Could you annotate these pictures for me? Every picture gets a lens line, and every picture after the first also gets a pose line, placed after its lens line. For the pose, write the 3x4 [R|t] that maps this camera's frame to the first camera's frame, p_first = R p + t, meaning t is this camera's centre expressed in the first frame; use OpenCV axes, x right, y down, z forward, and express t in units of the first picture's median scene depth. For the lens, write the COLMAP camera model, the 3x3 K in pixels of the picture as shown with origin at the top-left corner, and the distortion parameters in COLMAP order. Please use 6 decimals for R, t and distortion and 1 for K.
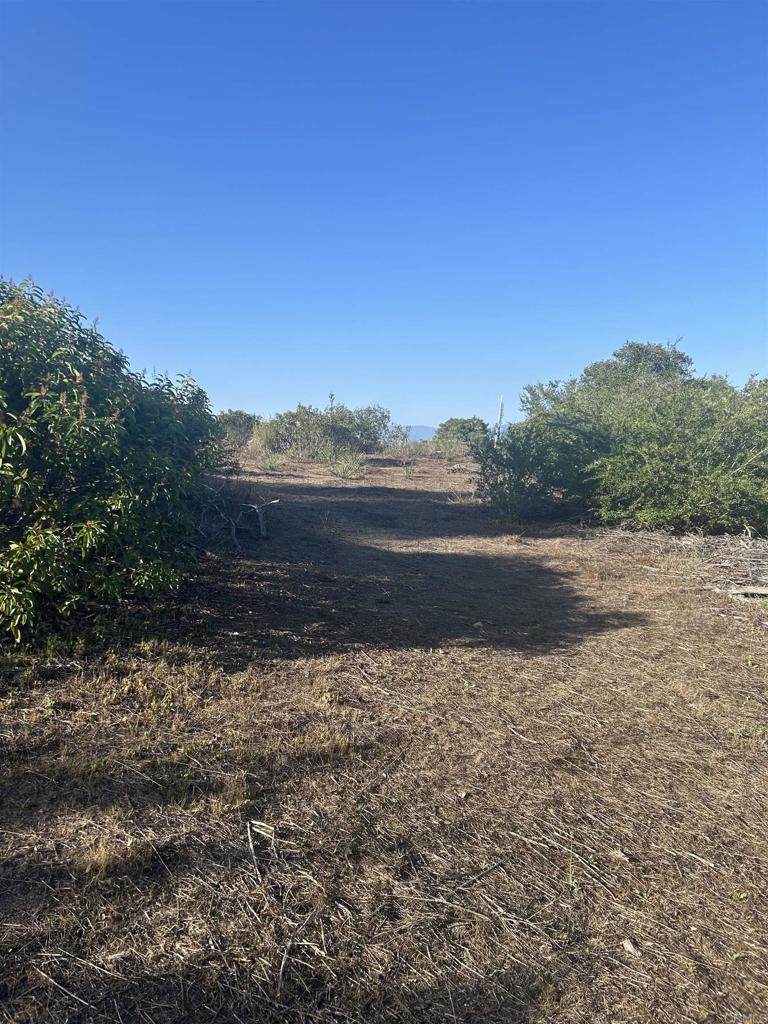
lens RADIAL K [[786.1, 0, 383.6], [0, 786.1, 516.2], [0, 0, 1]] dist [0.021859, -0.016173]
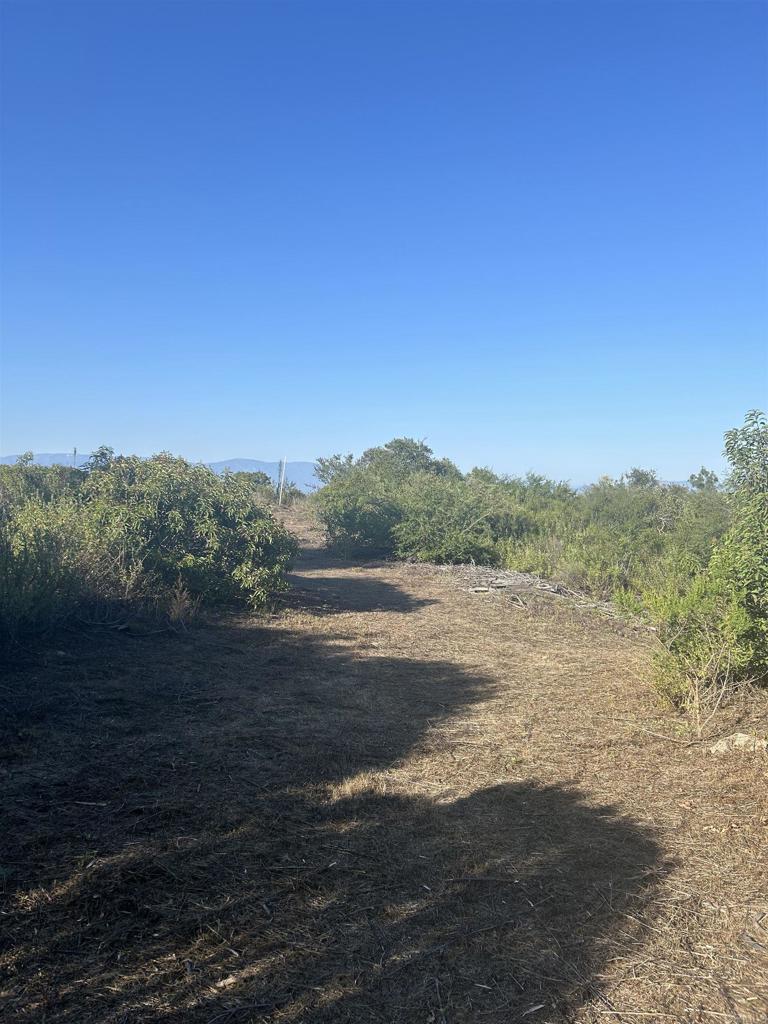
lens RADIAL K [[786.1, 0, 383.0], [0, 786.1, 512.0], [0, 0, 1]] dist [0.021859, -0.016173]
pose [[0.942286, -0.000310, 0.334809, -0.222398], [0.015334, 0.998990, -0.042231, -0.014518], [-0.334458, 0.044927, 0.941339, -0.425074]]
